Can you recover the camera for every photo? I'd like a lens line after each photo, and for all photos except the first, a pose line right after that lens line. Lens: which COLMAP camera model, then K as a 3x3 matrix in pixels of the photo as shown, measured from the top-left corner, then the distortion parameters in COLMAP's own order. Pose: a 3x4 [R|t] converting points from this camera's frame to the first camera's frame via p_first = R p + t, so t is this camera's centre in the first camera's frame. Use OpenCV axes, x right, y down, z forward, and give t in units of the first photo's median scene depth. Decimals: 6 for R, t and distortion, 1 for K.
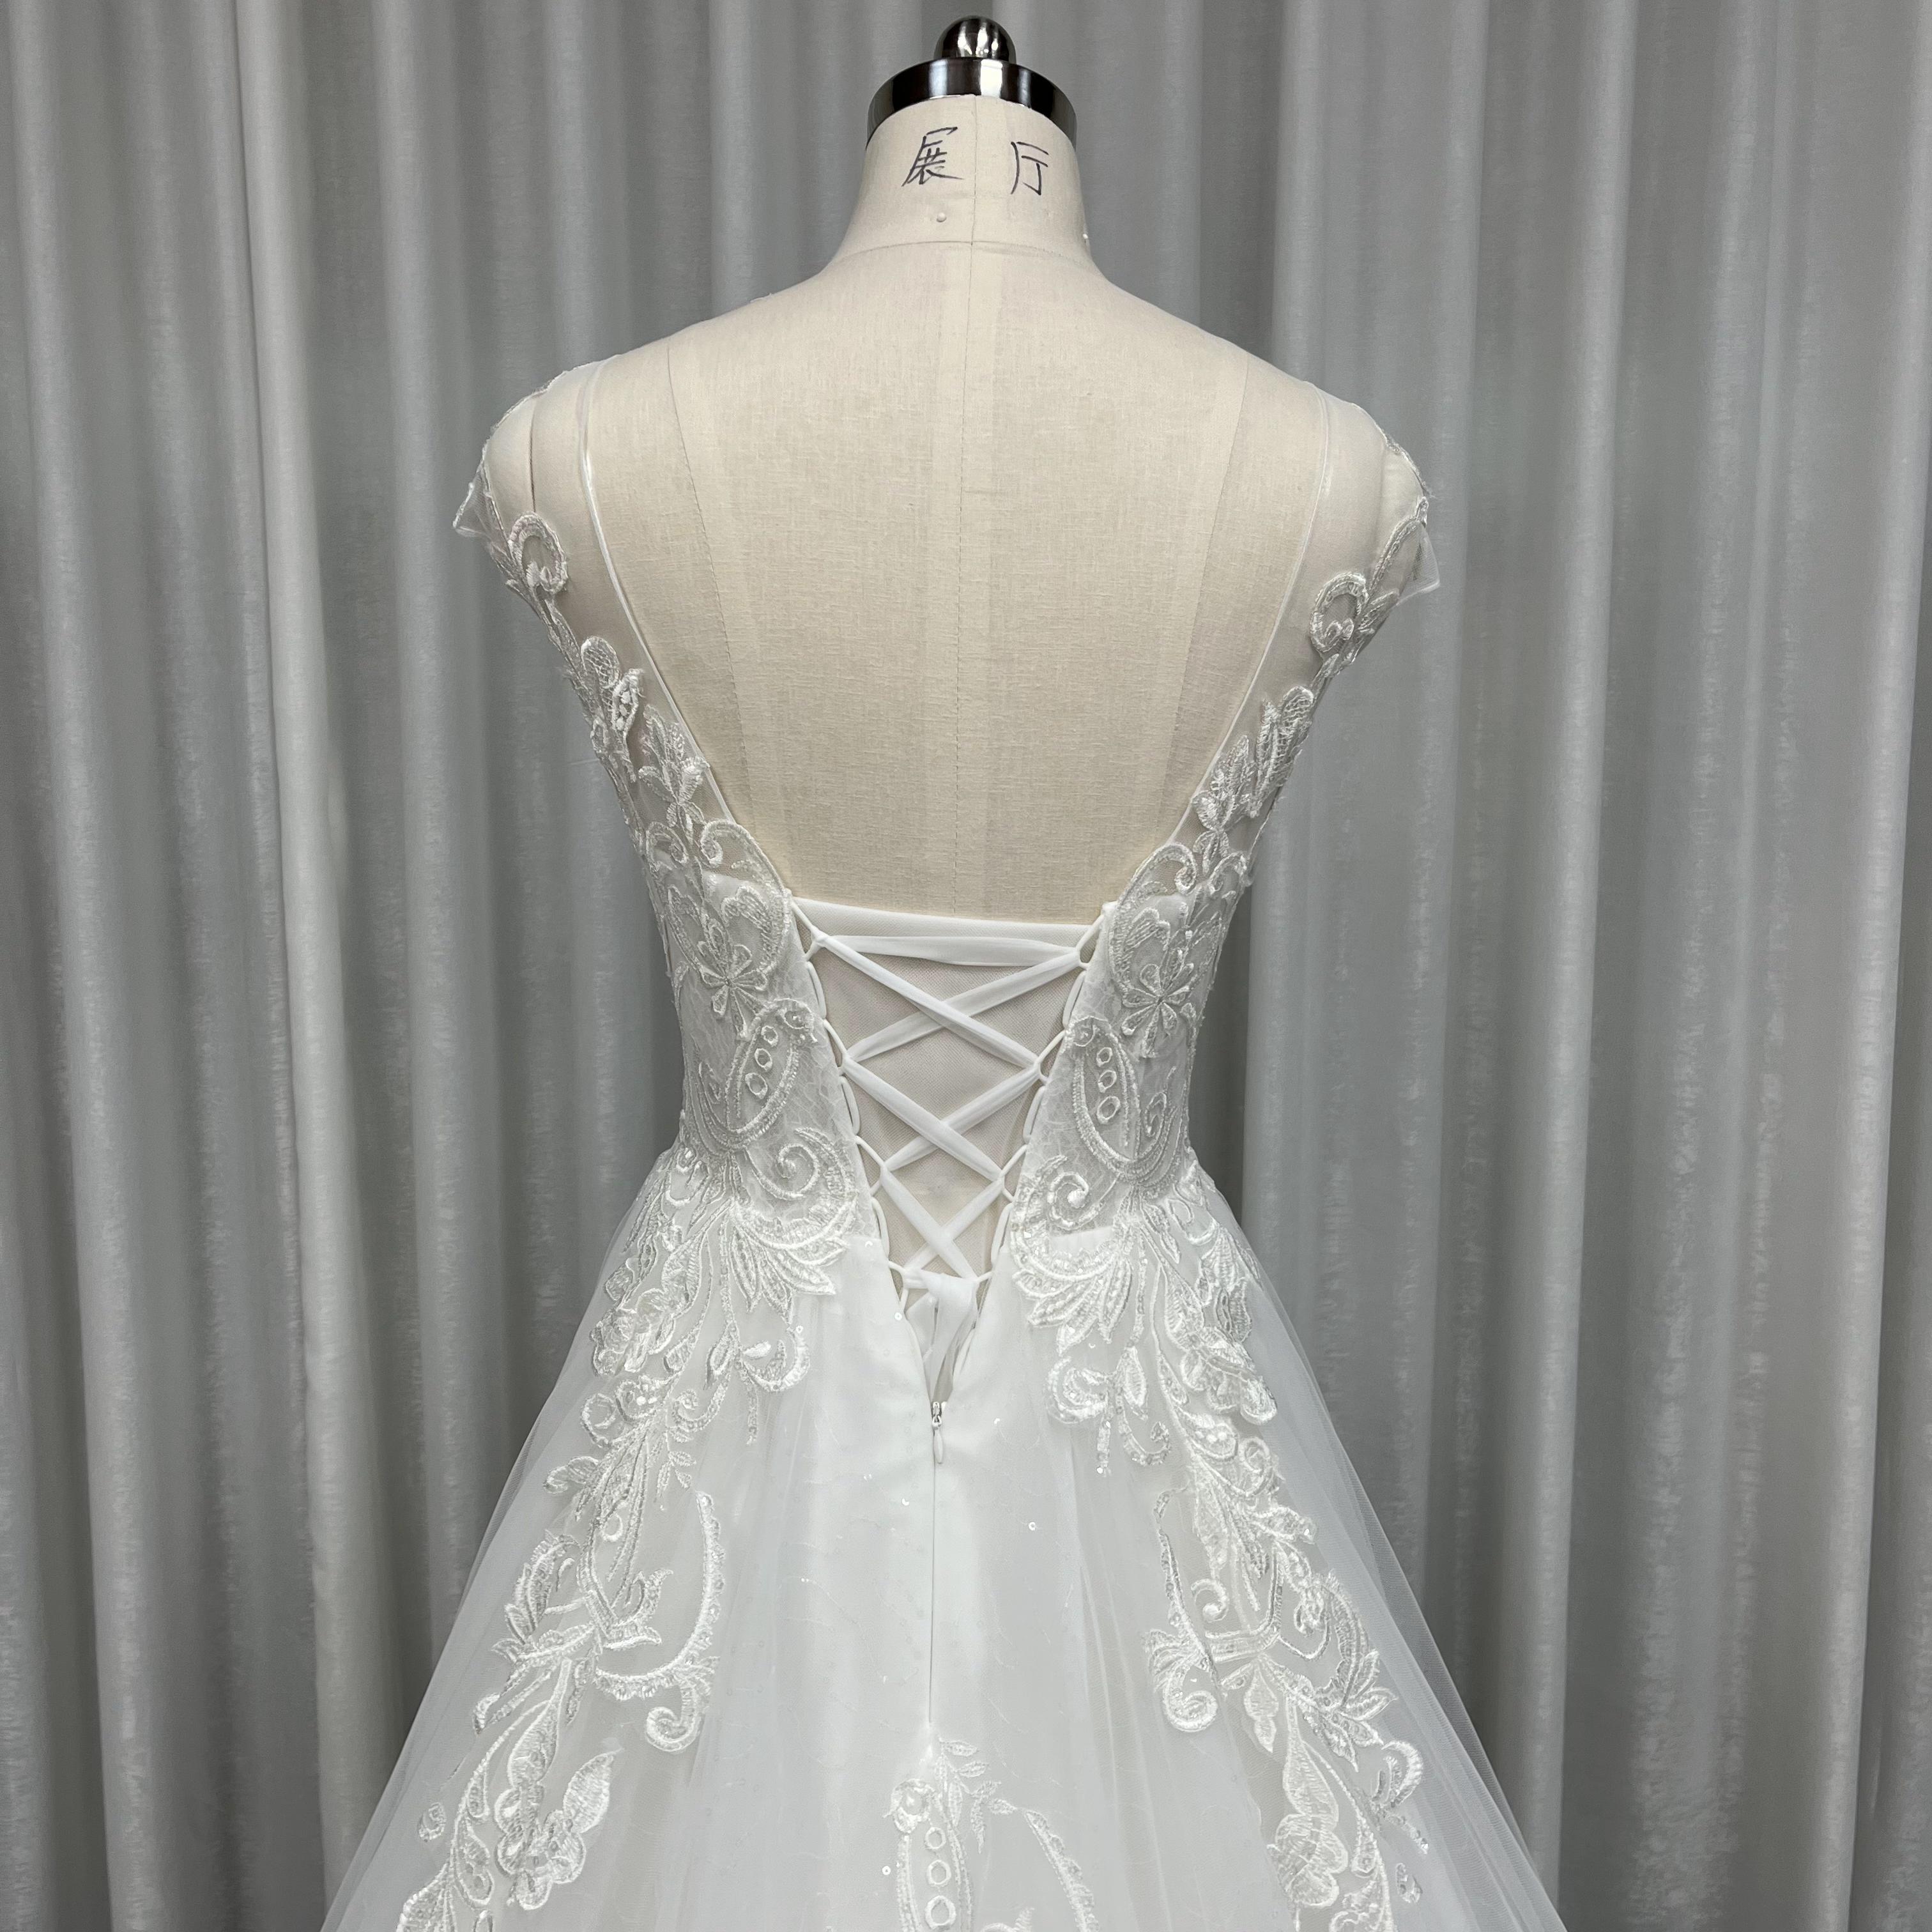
lens RADIAL K [[1970.0, 0, 983.4], [0, 1970.0, 956.4], [0, 0, 1]] dist [0.075577, -0.089377]
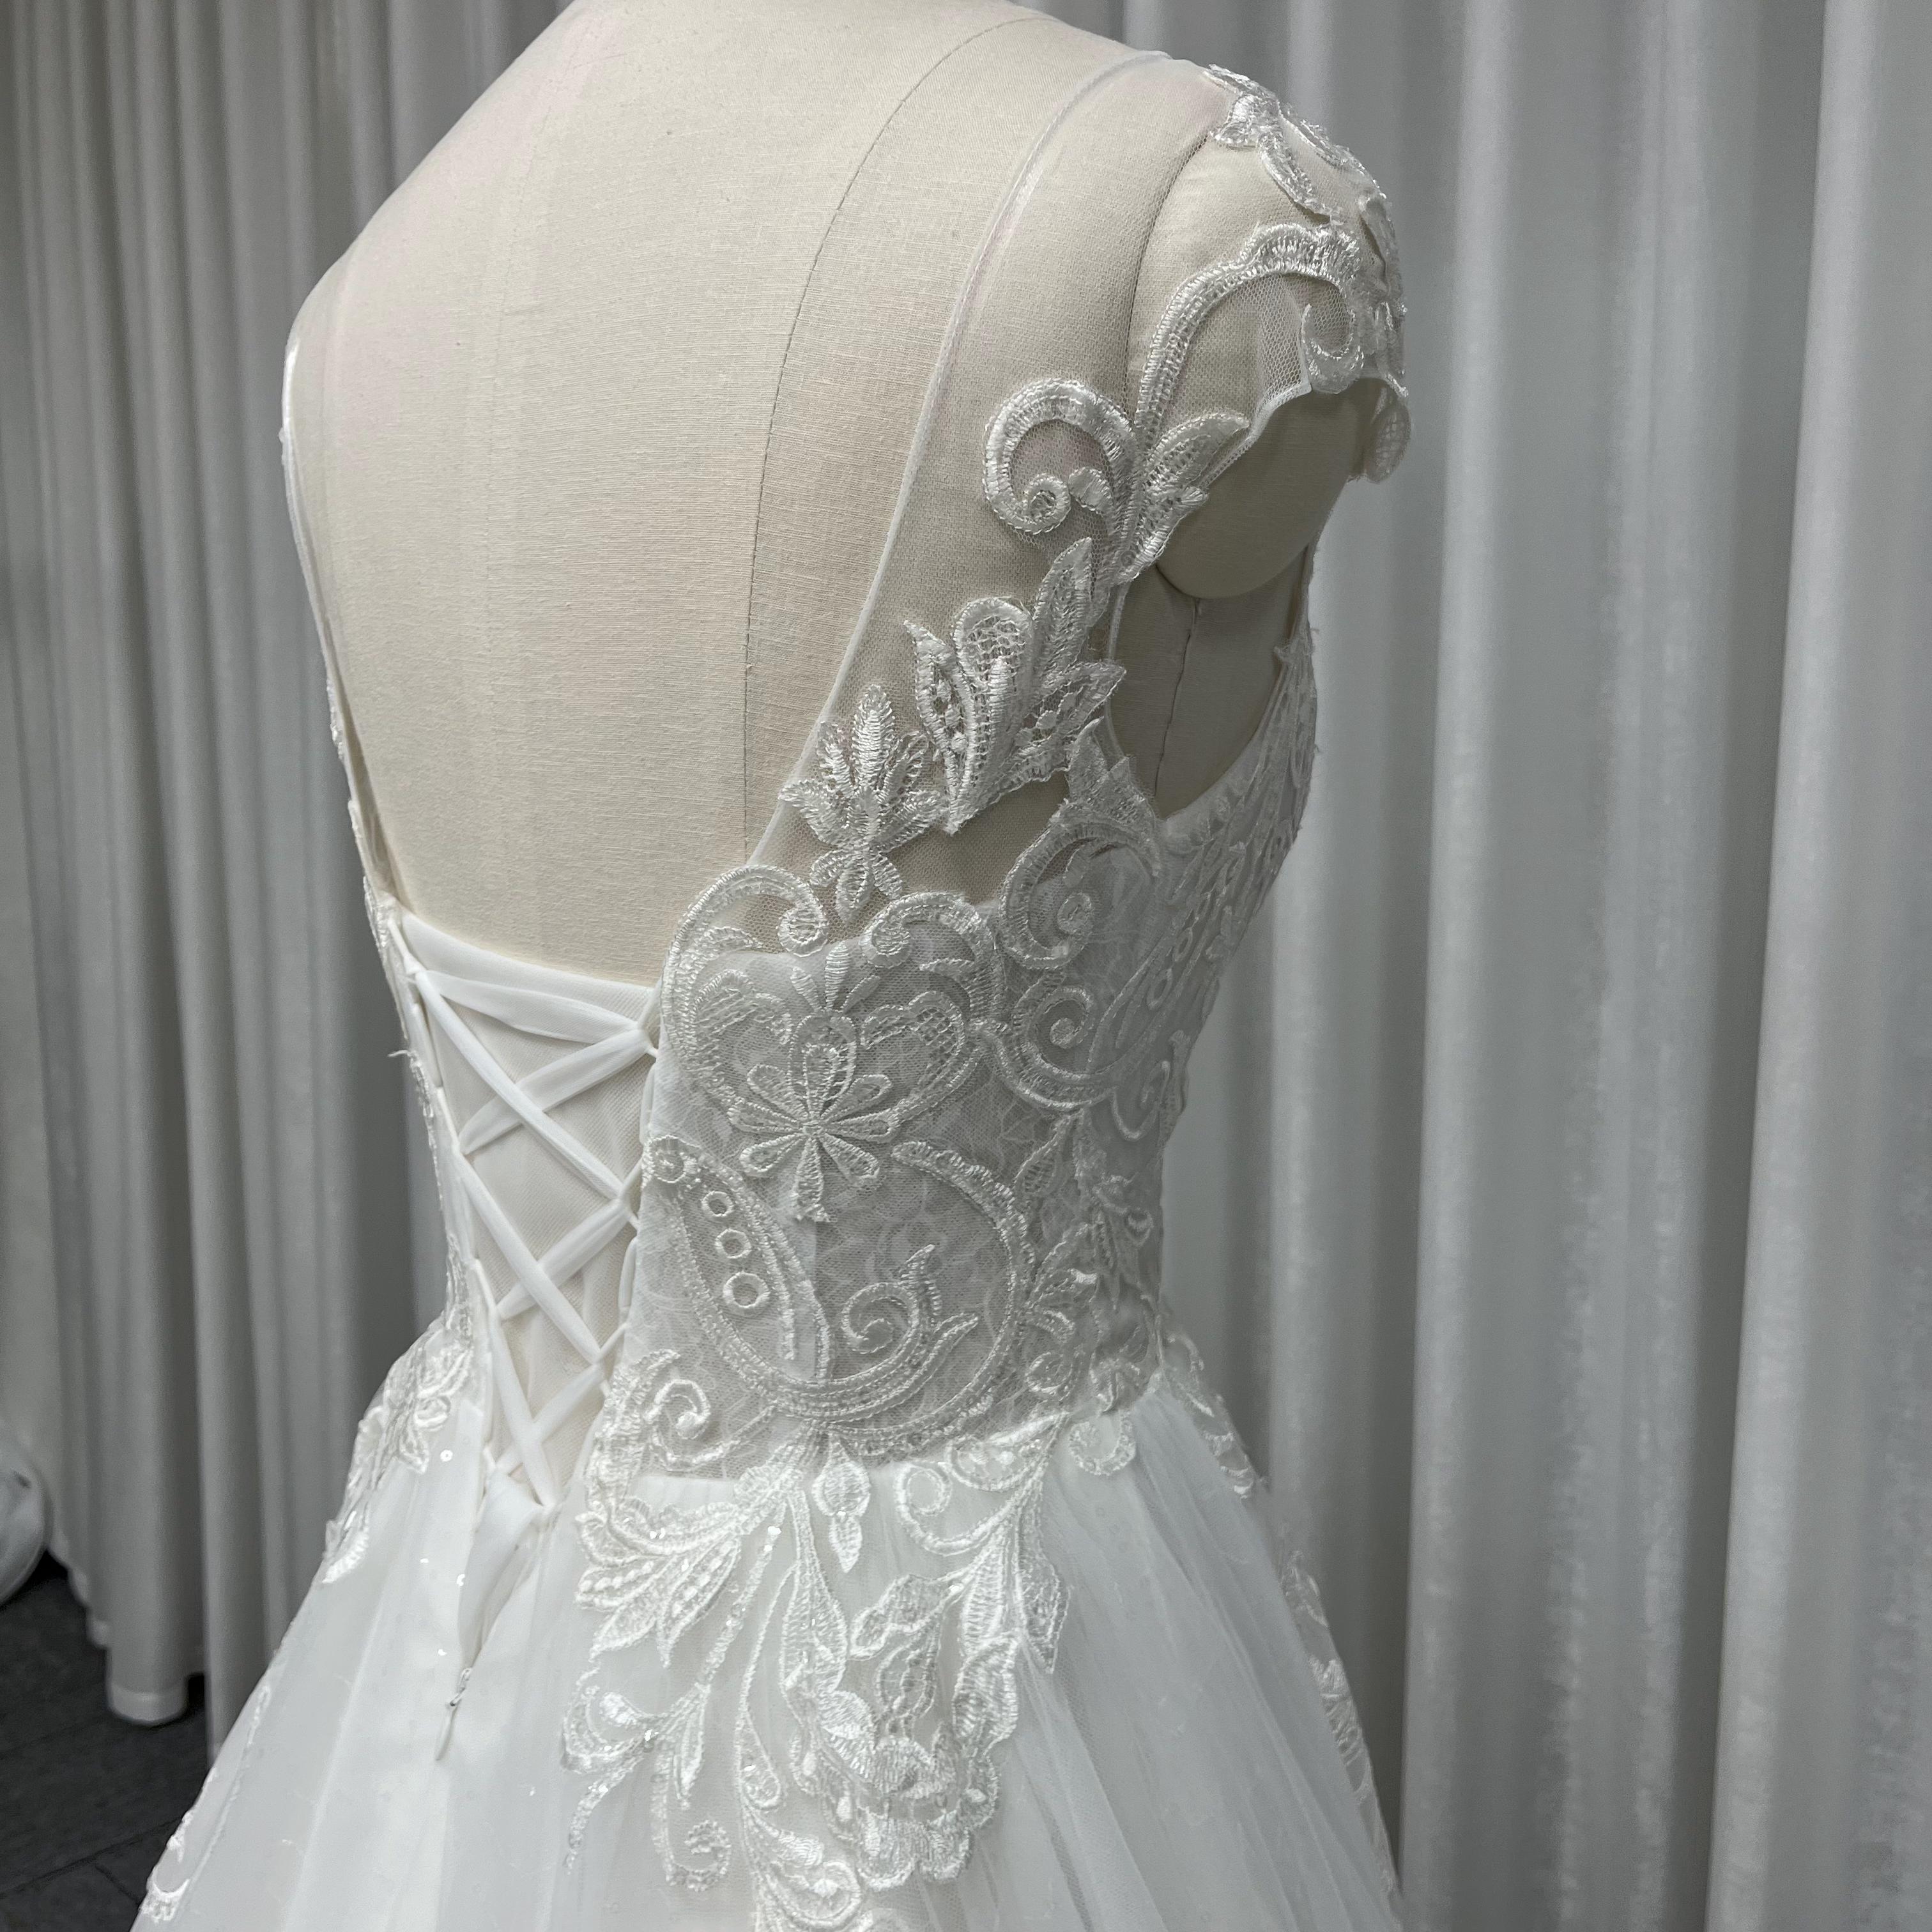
lens RADIAL K [[2009.7, 0, 966.0], [0, 2009.7, 966.0], [0, 0, 1]] dist [0.058783, -0.069866]
pose [[0.729336, 0.084124, -0.678964, 0.548228], [-0.099975, 0.994863, 0.015872, -0.042627], [0.676812, 0.056303, 0.734000, 0.589890]]
